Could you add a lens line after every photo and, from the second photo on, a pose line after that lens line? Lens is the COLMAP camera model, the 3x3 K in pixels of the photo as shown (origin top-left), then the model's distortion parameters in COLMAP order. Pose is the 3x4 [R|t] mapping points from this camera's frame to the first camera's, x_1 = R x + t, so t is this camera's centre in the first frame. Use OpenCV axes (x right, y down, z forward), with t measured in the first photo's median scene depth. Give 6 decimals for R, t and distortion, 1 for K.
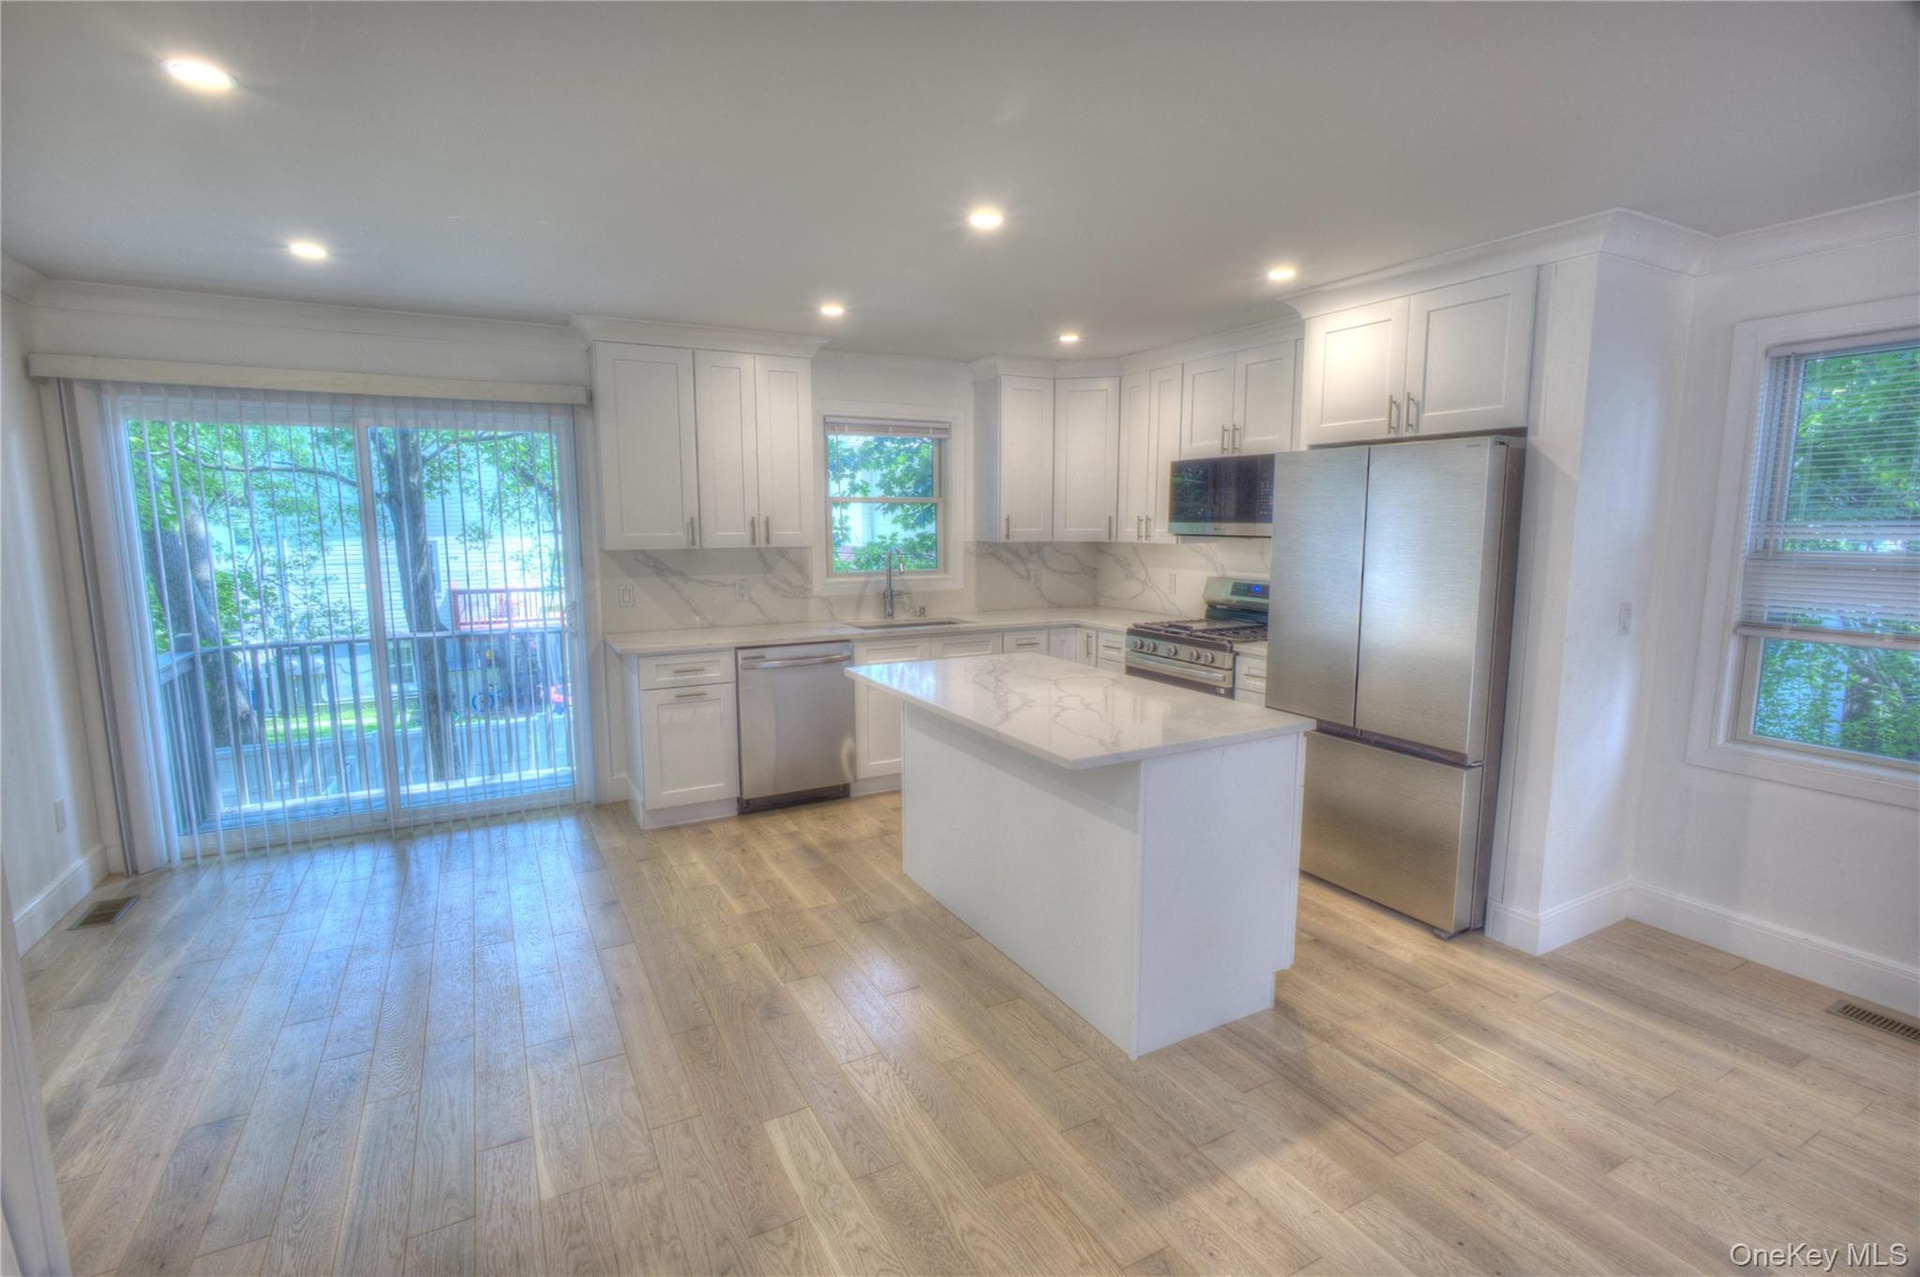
lens RADIAL K [[881.4, 0, 955.7], [0, 881.4, 637.6], [0, 0, 1]] dist [-0.017100, 0.006033]
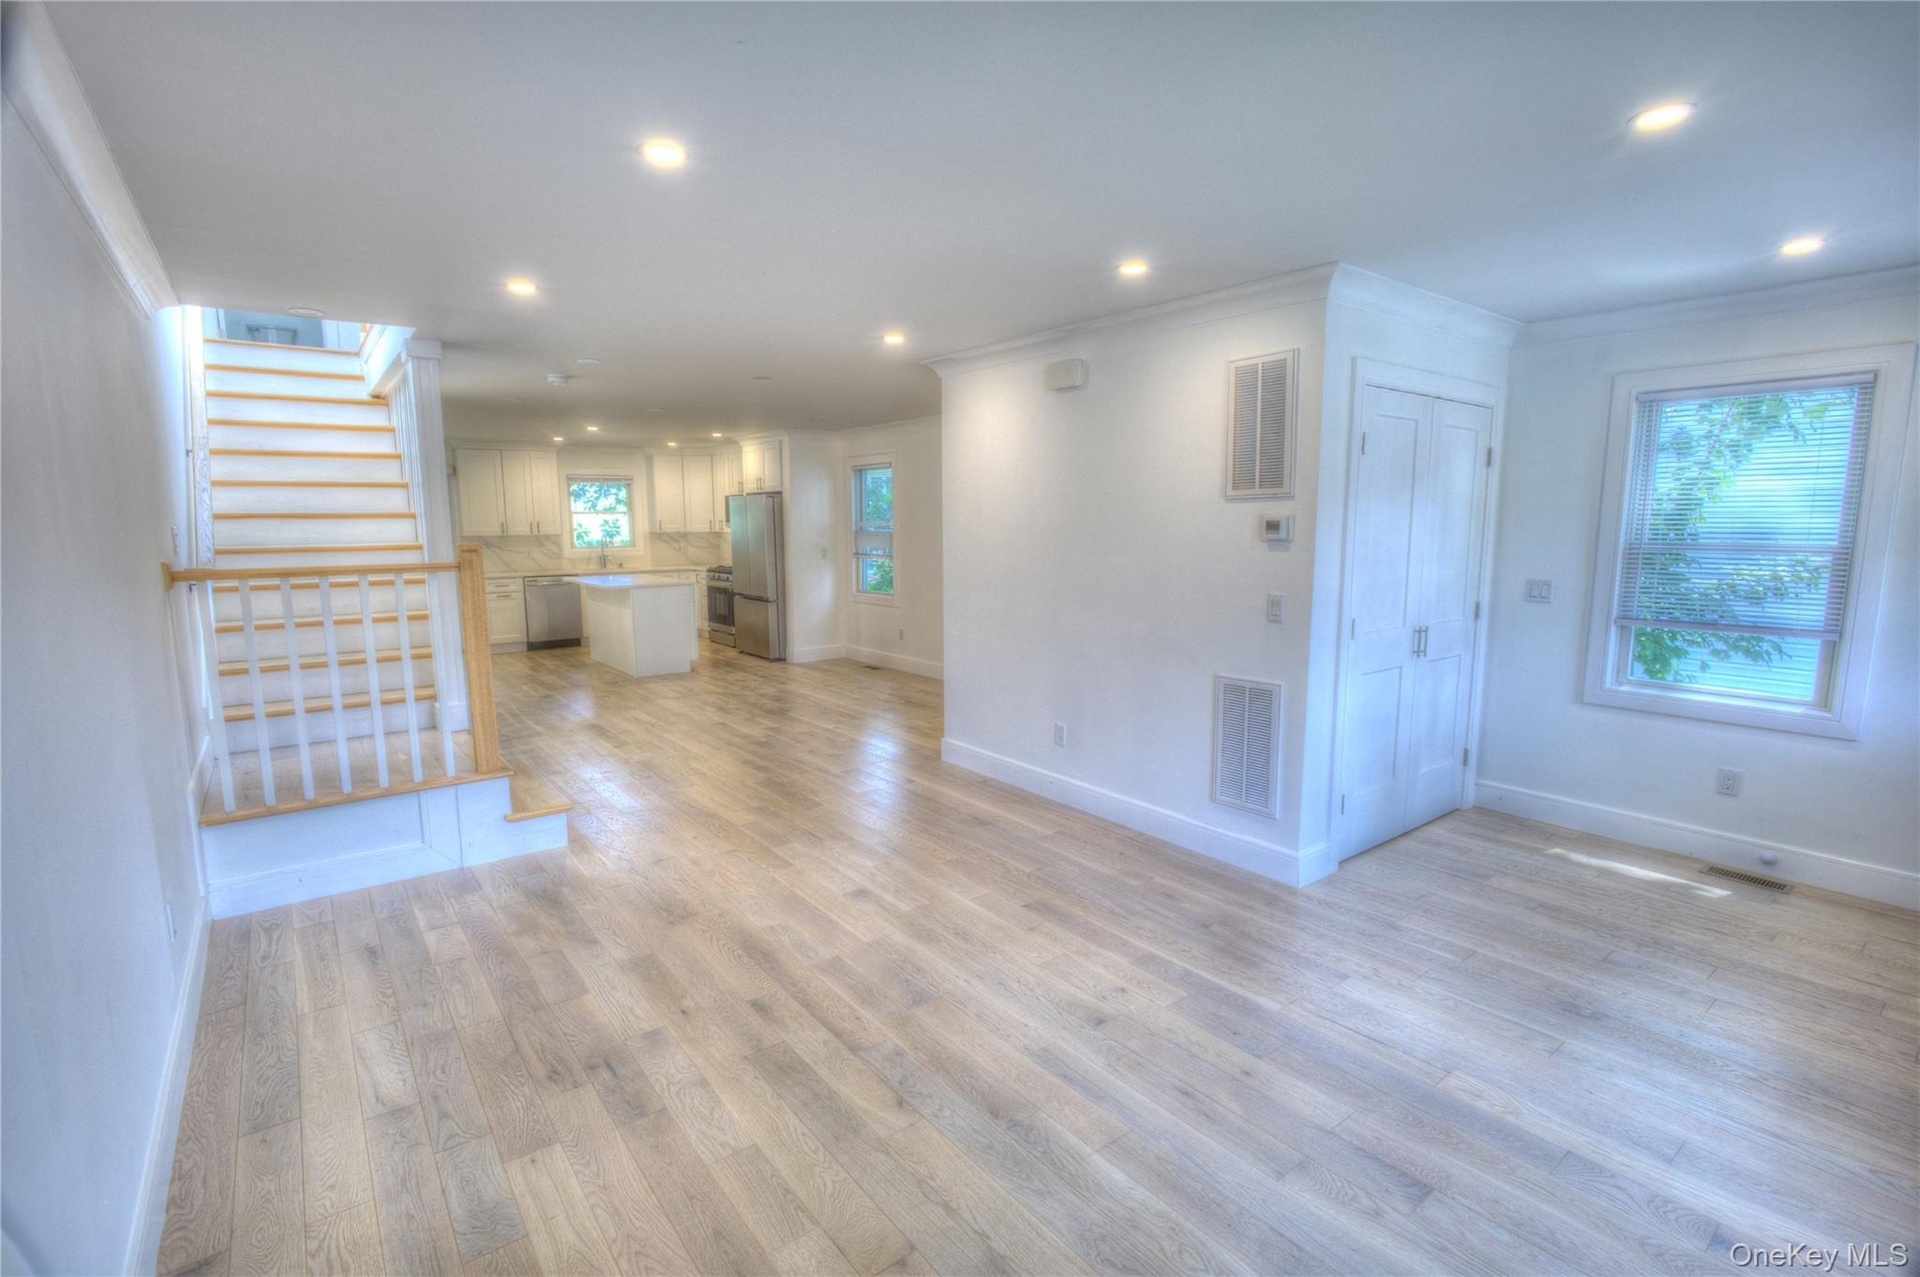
lens RADIAL K [[881.4, 0, 955.7], [0, 881.4, 637.6], [0, 0, 1]] dist [-0.017100, 0.006033]
pose [[0.986421, -0.026233, 0.162125, 0.453219], [0.026096, 0.999655, 0.002975, 0.176613], [-0.162148, 0.001296, 0.986766, -1.349997]]
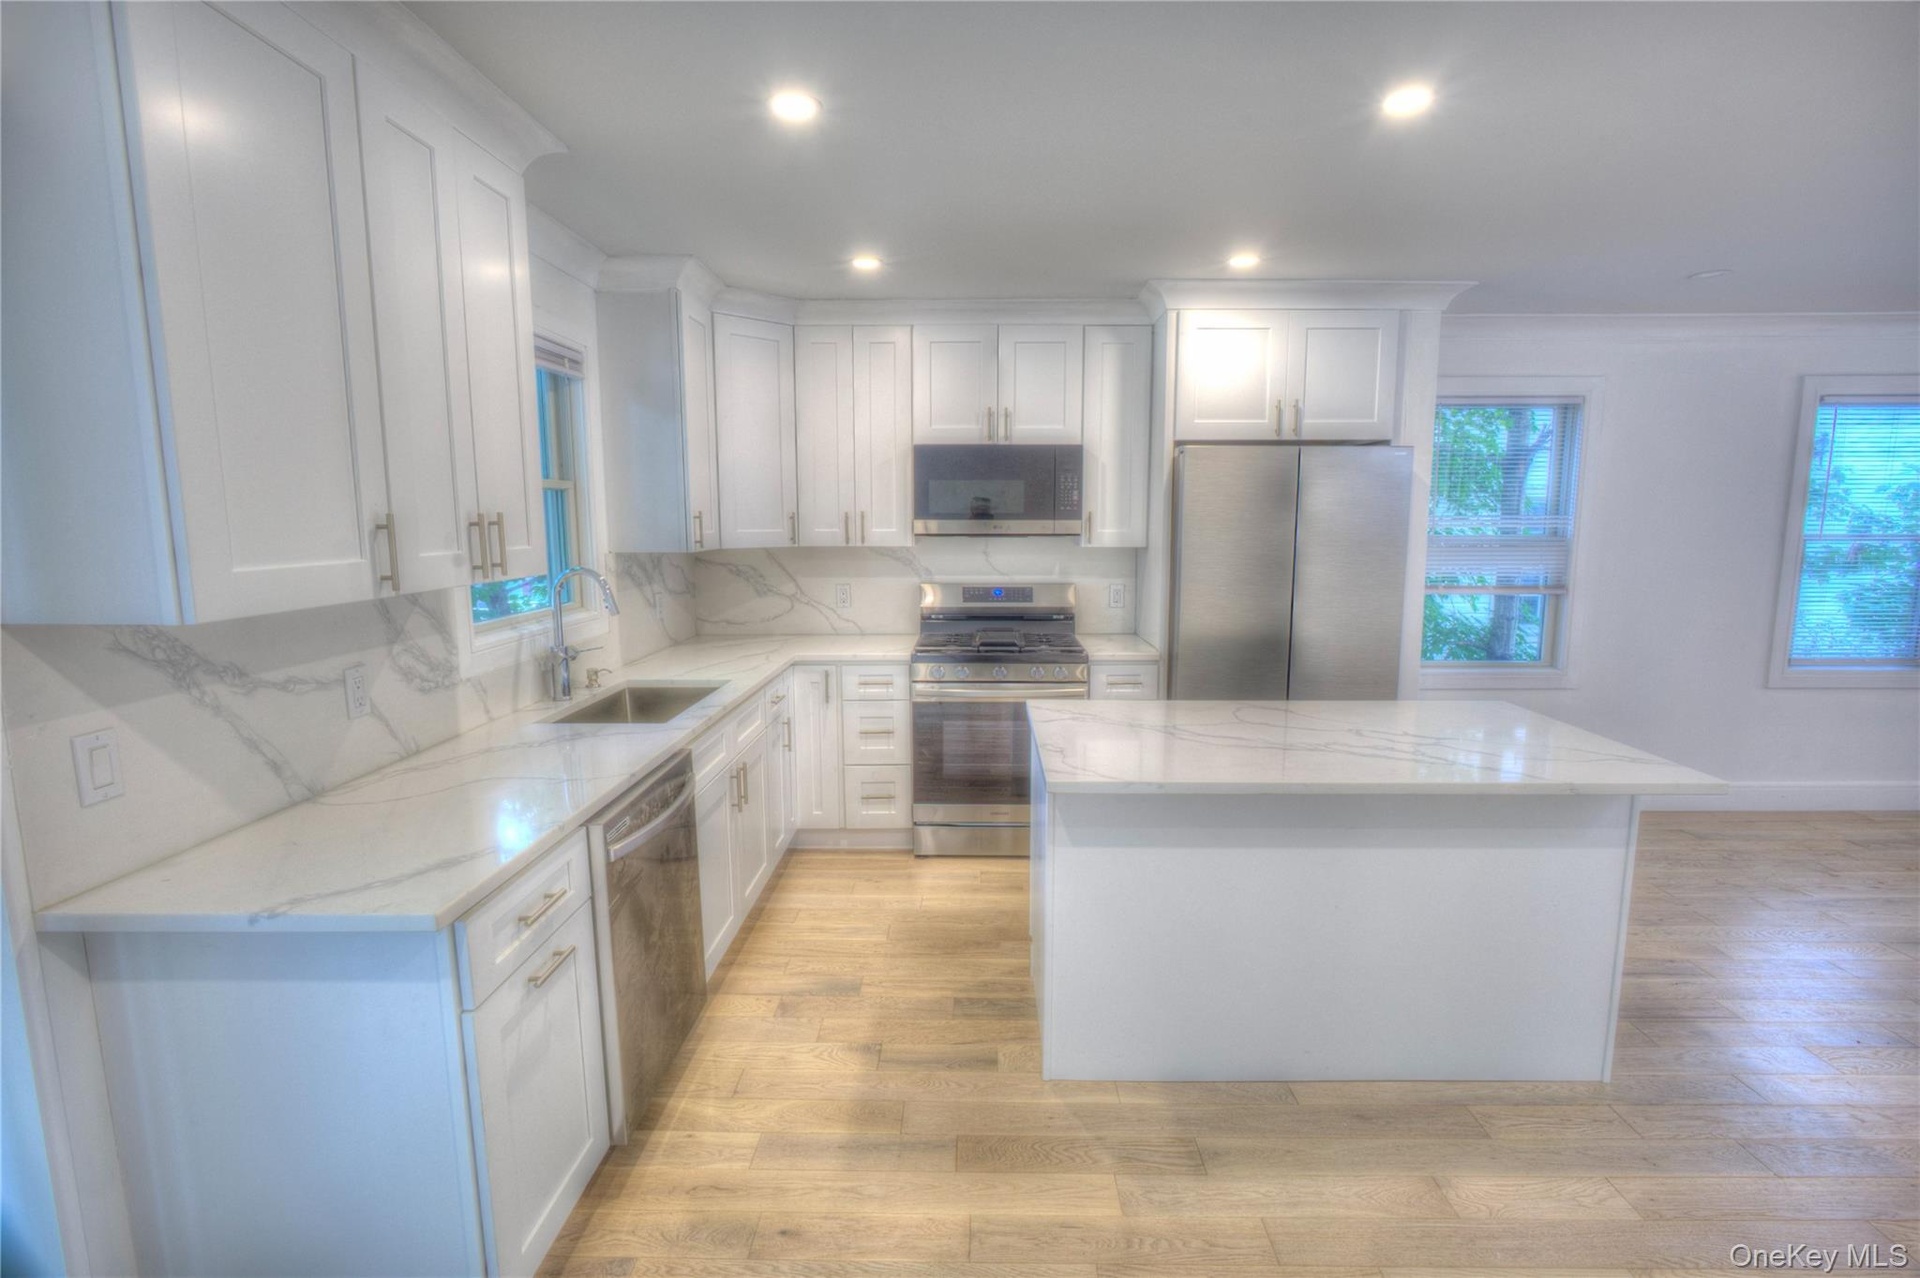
lens RADIAL K [[900.7, 0, 955.9], [0, 900.7, 641.2], [0, 0, 1]] dist [-0.019032, 0.005766]
pose [[0.493807, -0.121553, 0.861034, -0.470667], [0.118873, 0.990322, 0.071630, -0.074893], [-0.861408, 0.066983, 0.503477, 0.555486]]
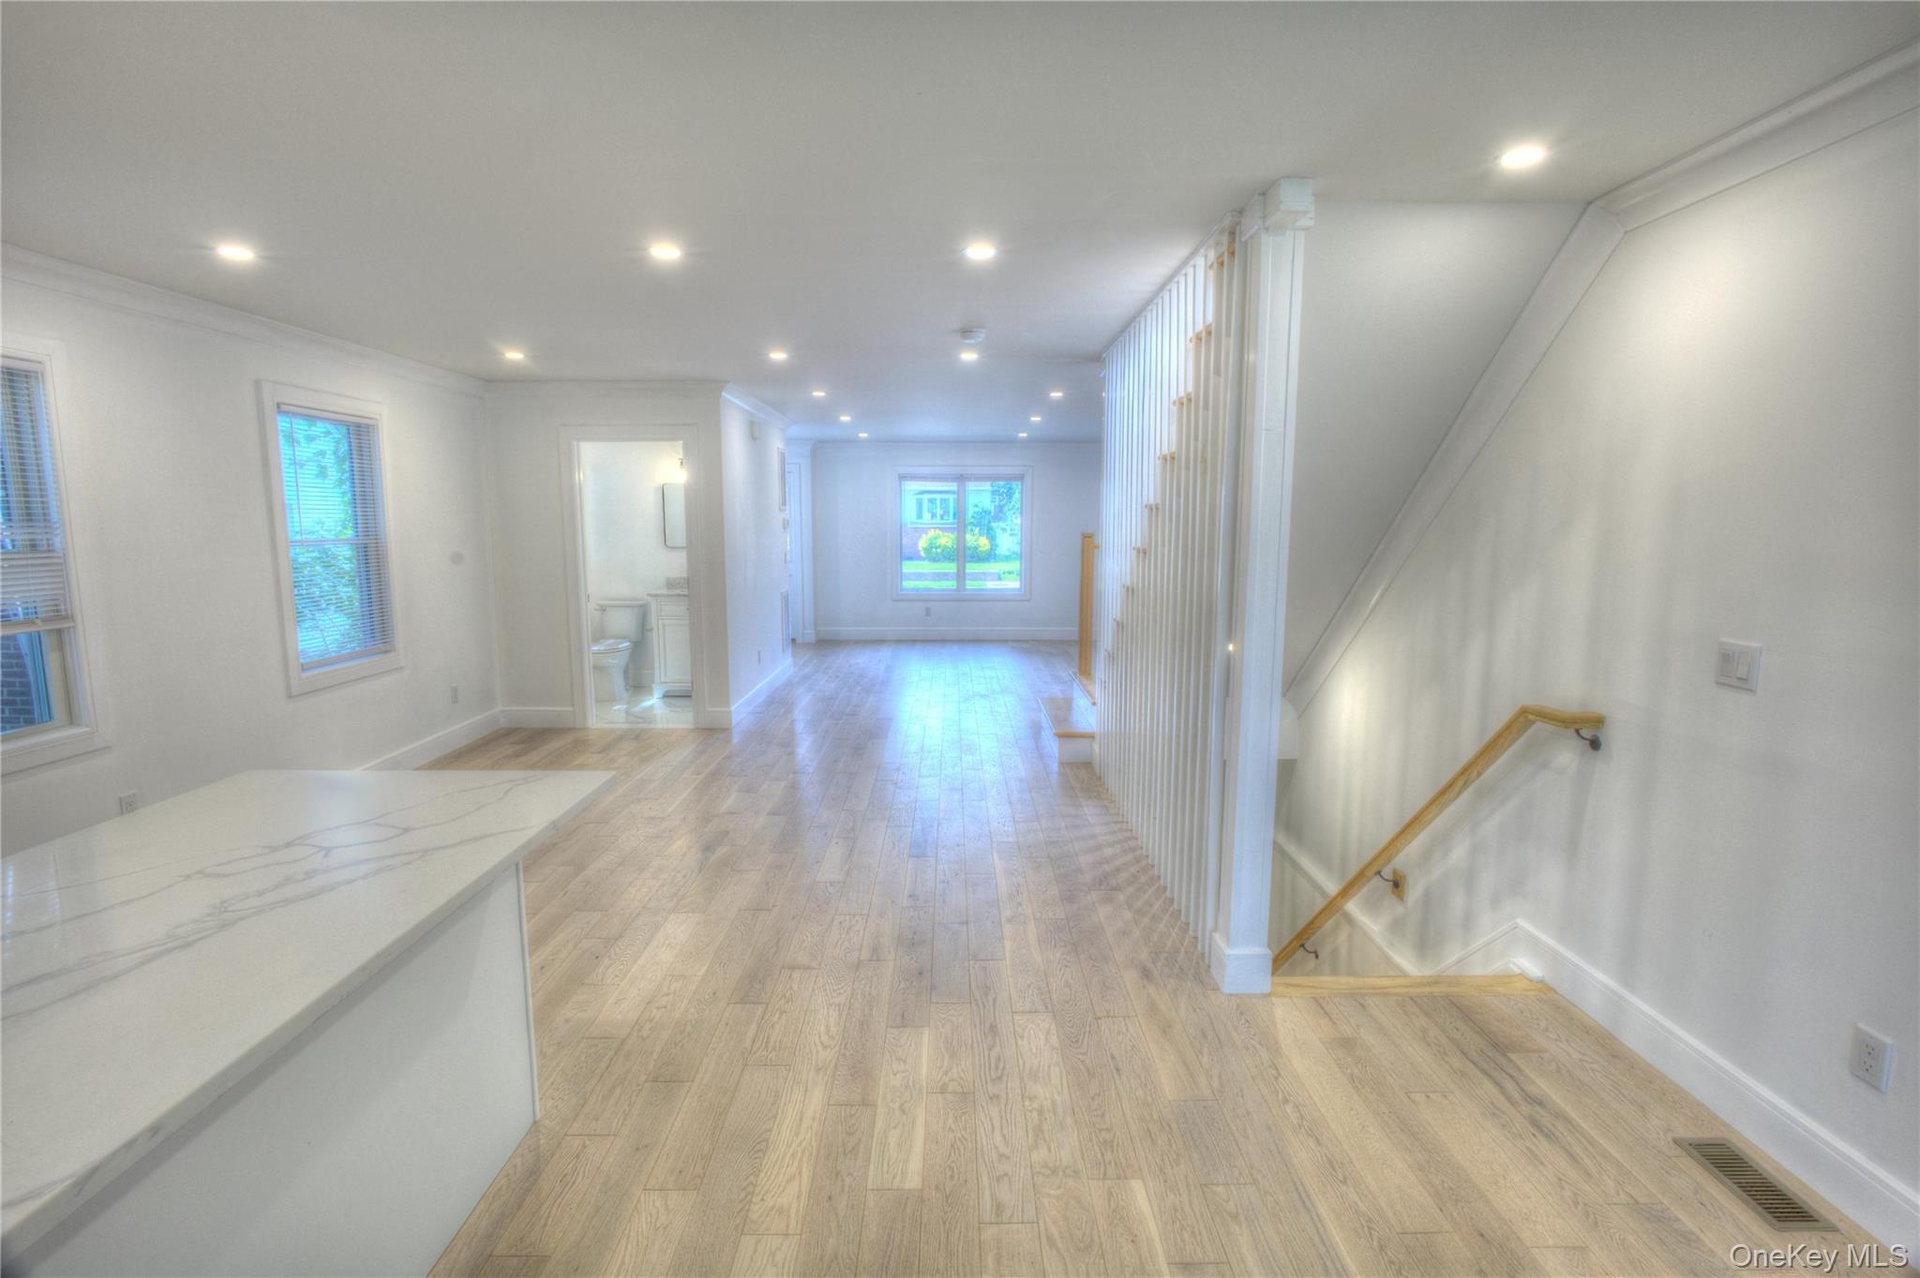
lens RADIAL K [[900.7, 0, 955.9], [0, 900.7, 641.2], [0, 0, 1]] dist [-0.019032, 0.005766]
pose [[-0.880164, -0.064722, 0.470236, -0.296894], [0.063201, 0.965861, 0.251234, -0.101967], [-0.470443, 0.250846, -0.846026, 0.741232]]
